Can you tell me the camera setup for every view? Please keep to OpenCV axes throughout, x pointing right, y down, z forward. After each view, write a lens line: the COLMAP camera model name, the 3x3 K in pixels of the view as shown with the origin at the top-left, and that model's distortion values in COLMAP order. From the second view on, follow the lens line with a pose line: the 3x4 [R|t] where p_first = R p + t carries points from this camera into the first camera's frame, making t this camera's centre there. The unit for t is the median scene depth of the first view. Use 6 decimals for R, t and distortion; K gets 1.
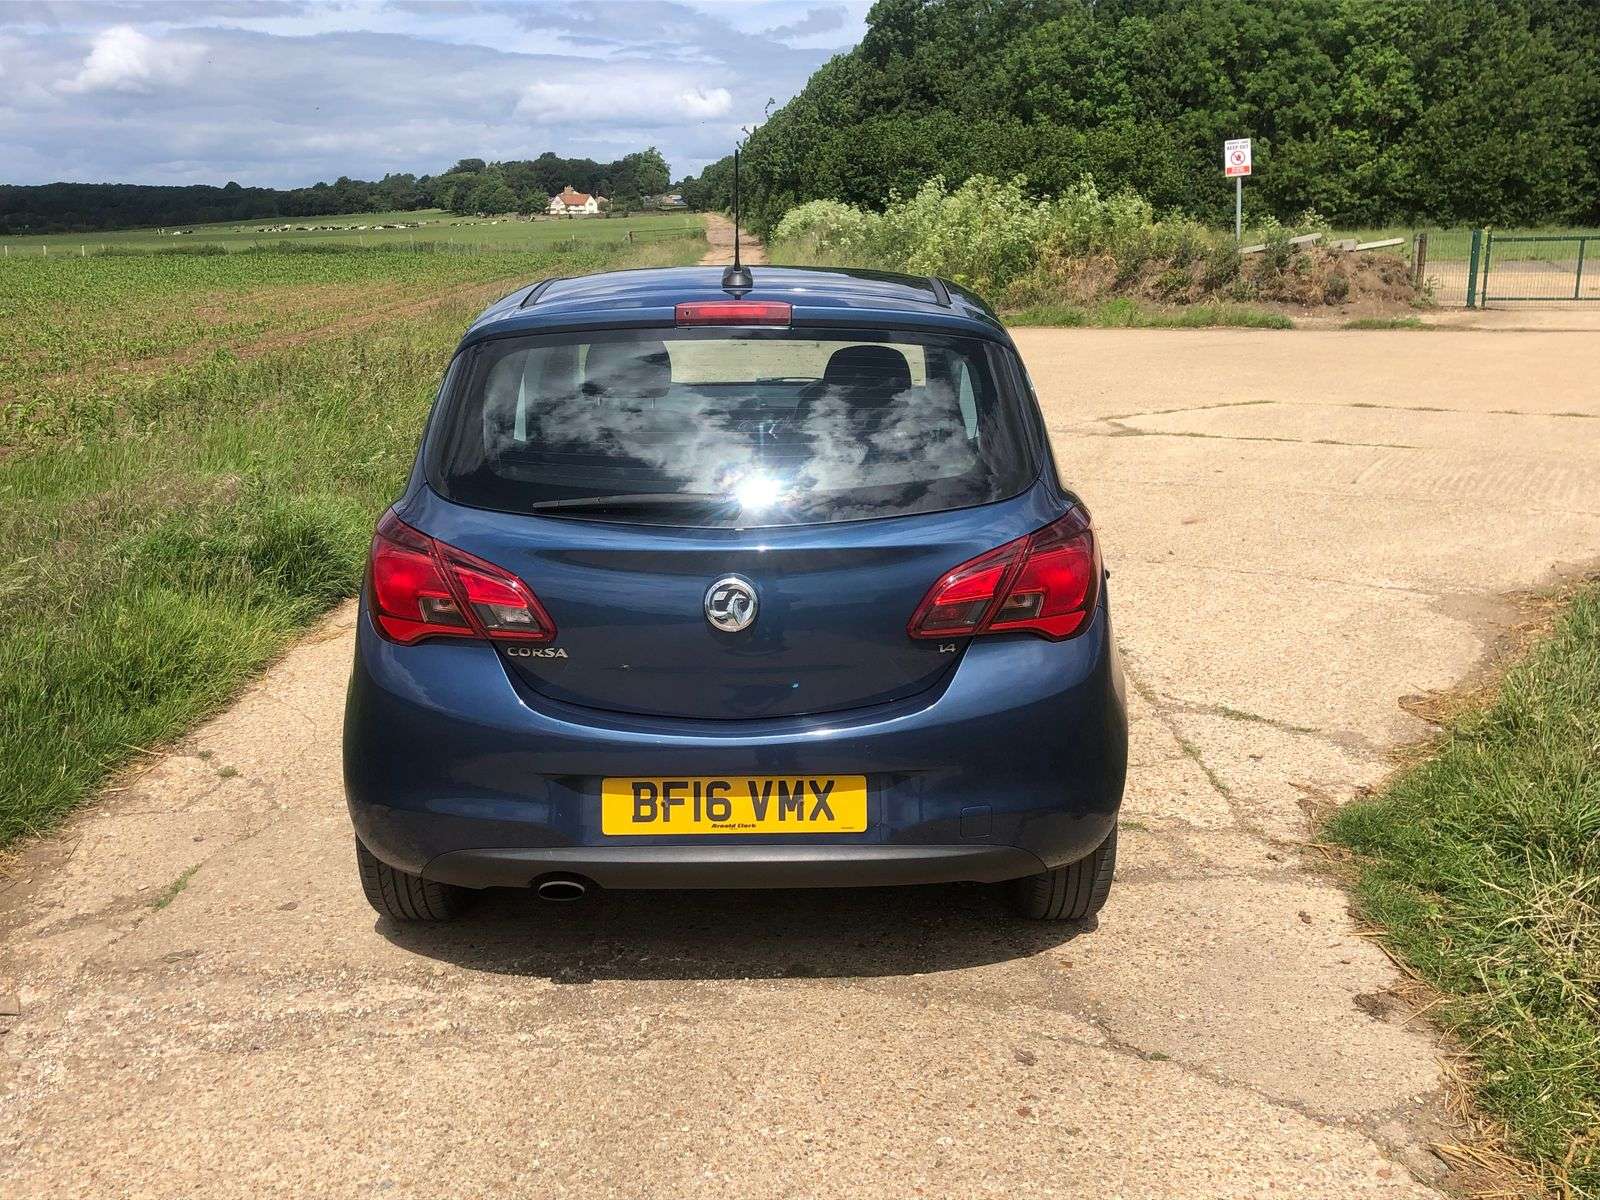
lens RADIAL K [[1565.3, 0, 800.0], [0, 1565.3, 600.0], [0, 0, 1]] dist [-0.005686, 0.066874]
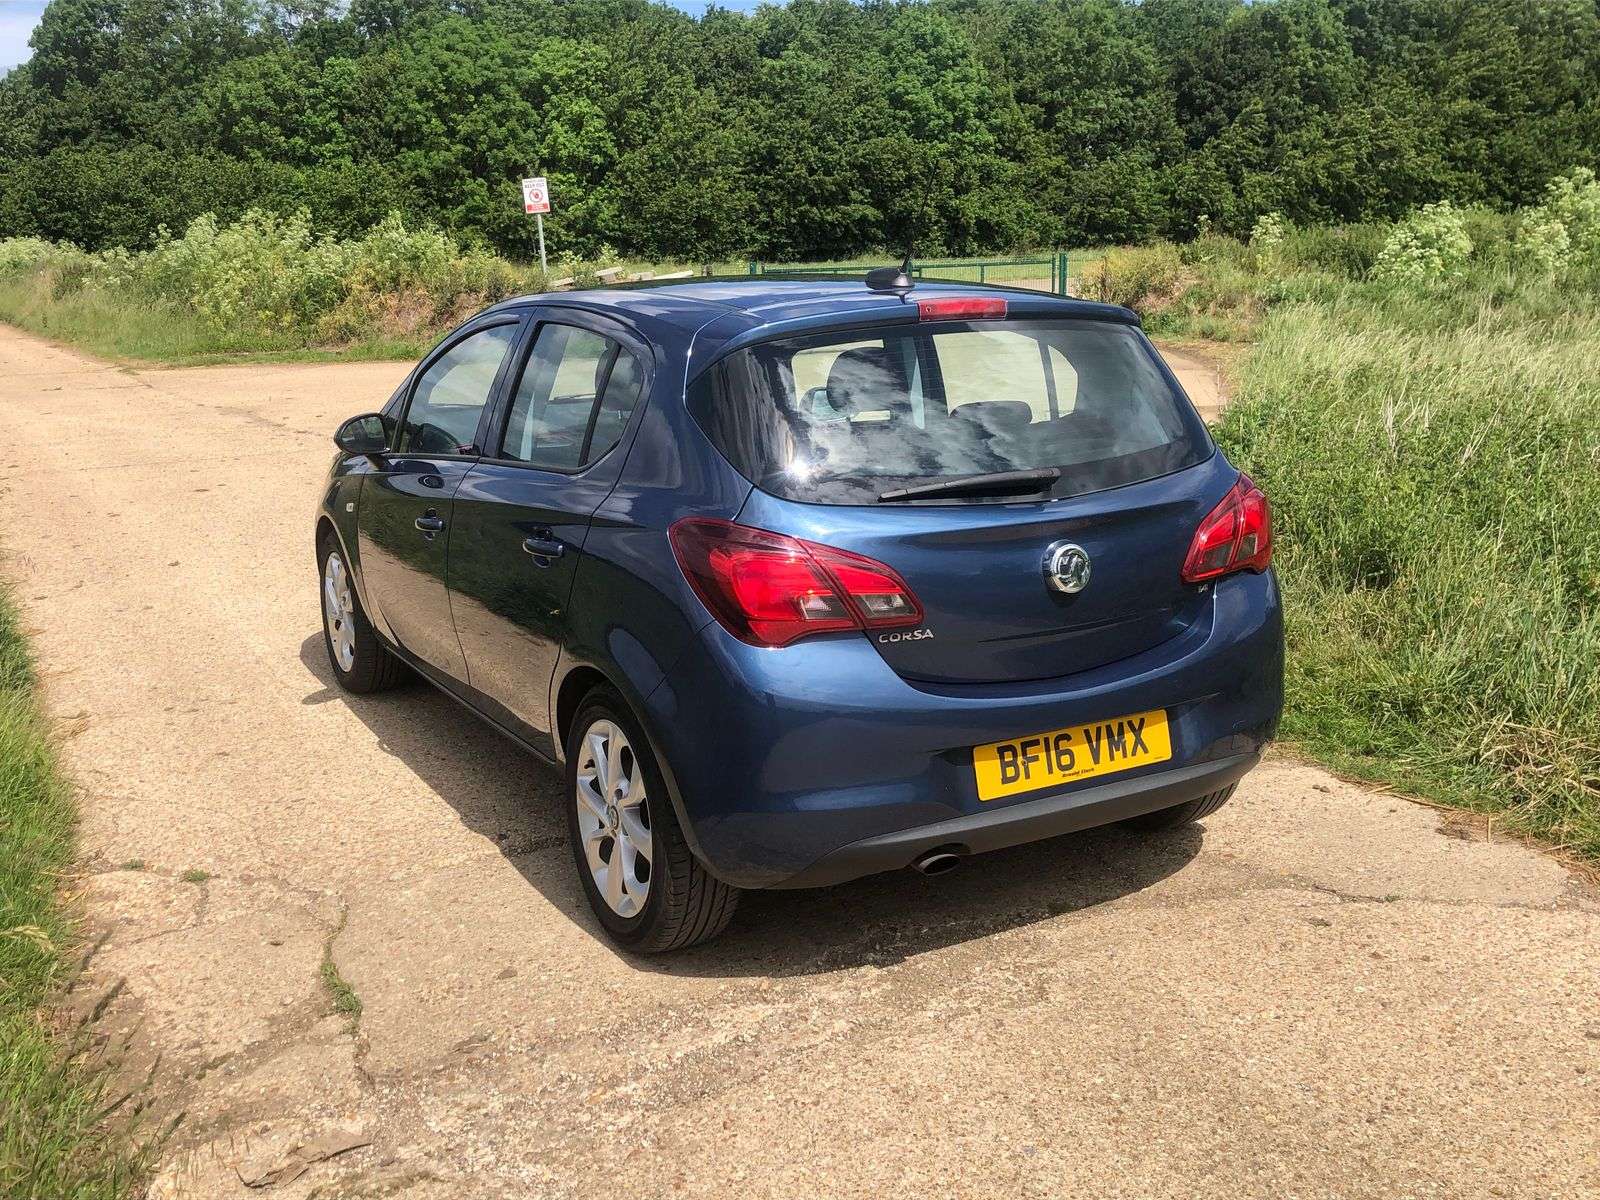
lens RADIAL K [[1546.7, 0, 780.4], [0, 1546.7, 608.3], [0, 0, 1]] dist [0.048791, -0.080440]
pose [[0.873193, -0.117474, 0.473005, -0.117476], [0.126103, 0.991924, 0.013557, -0.001526], [-0.470778, 0.047810, 0.880956, 0.023580]]
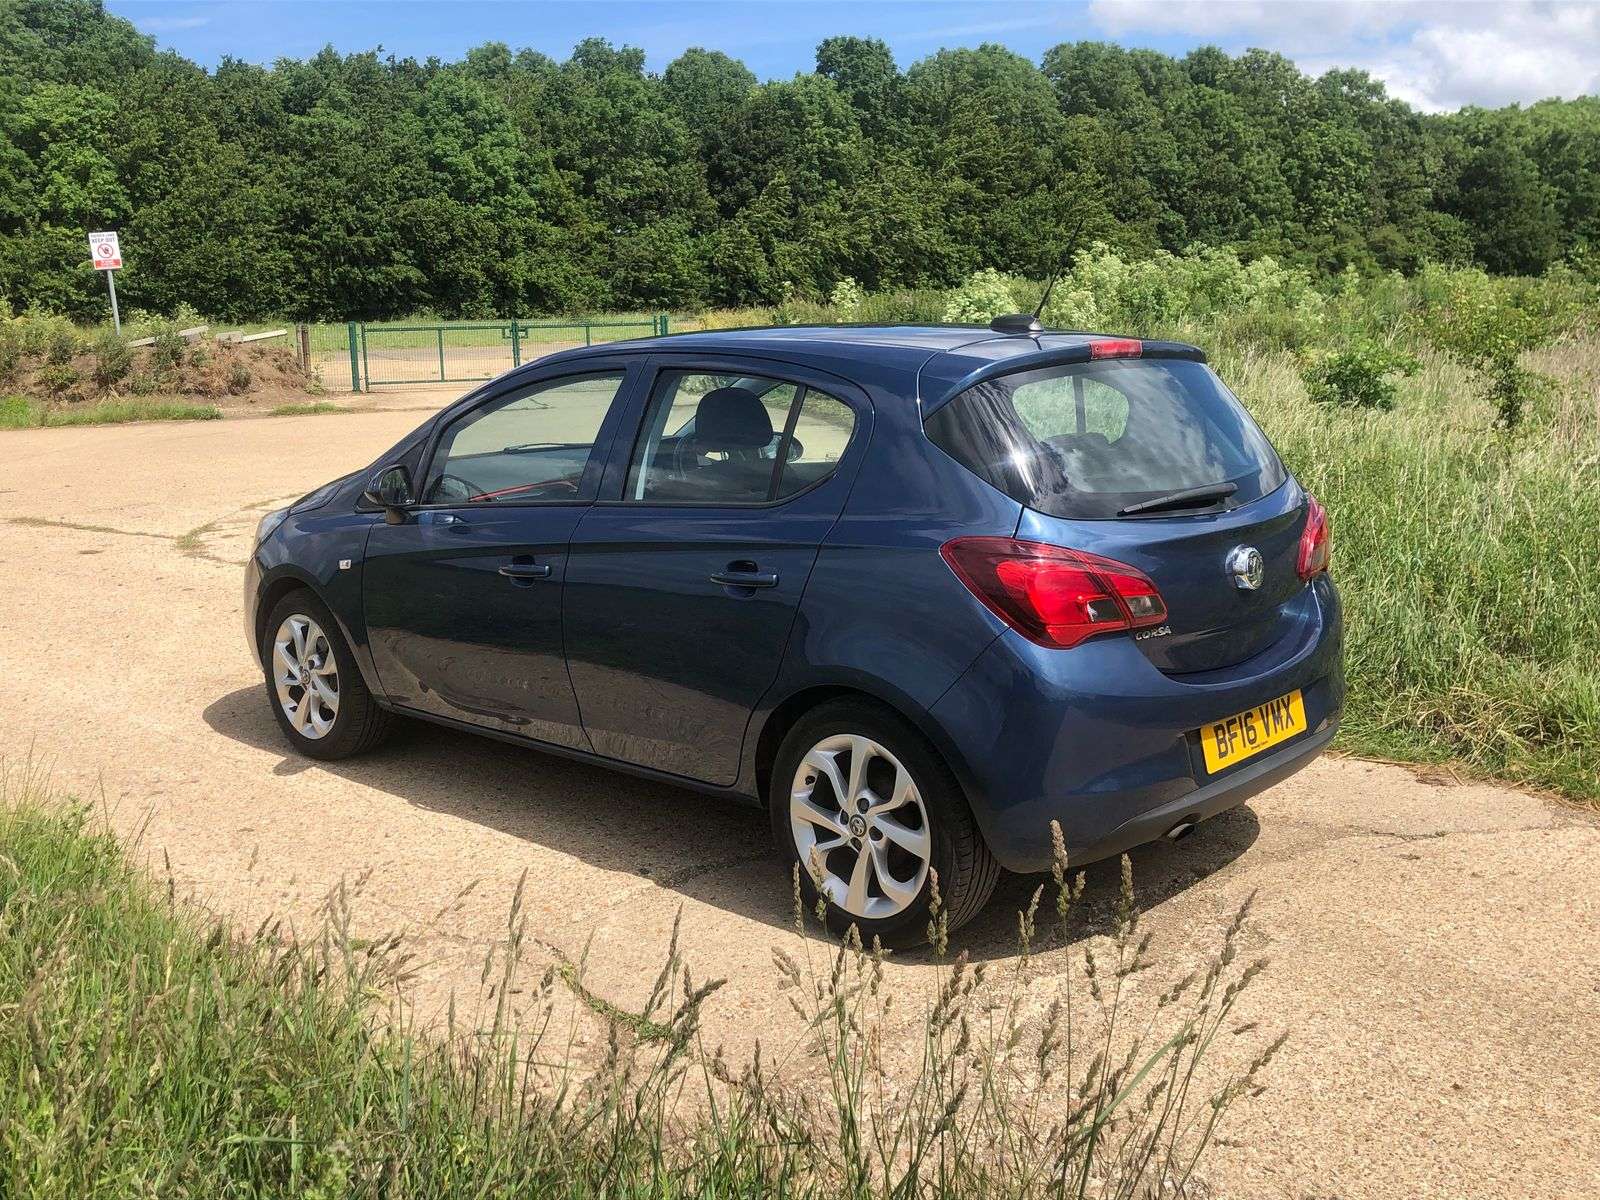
lens RADIAL K [[1565.3, 0, 800.0], [0, 1565.3, 600.0], [0, 0, 1]] dist [-0.005686, 0.066874]
pose [[0.682184, -0.137560, 0.718124, -0.160502], [0.181797, 0.983212, 0.015640, -0.005931], [-0.708220, 0.119884, 0.695739, 0.044866]]
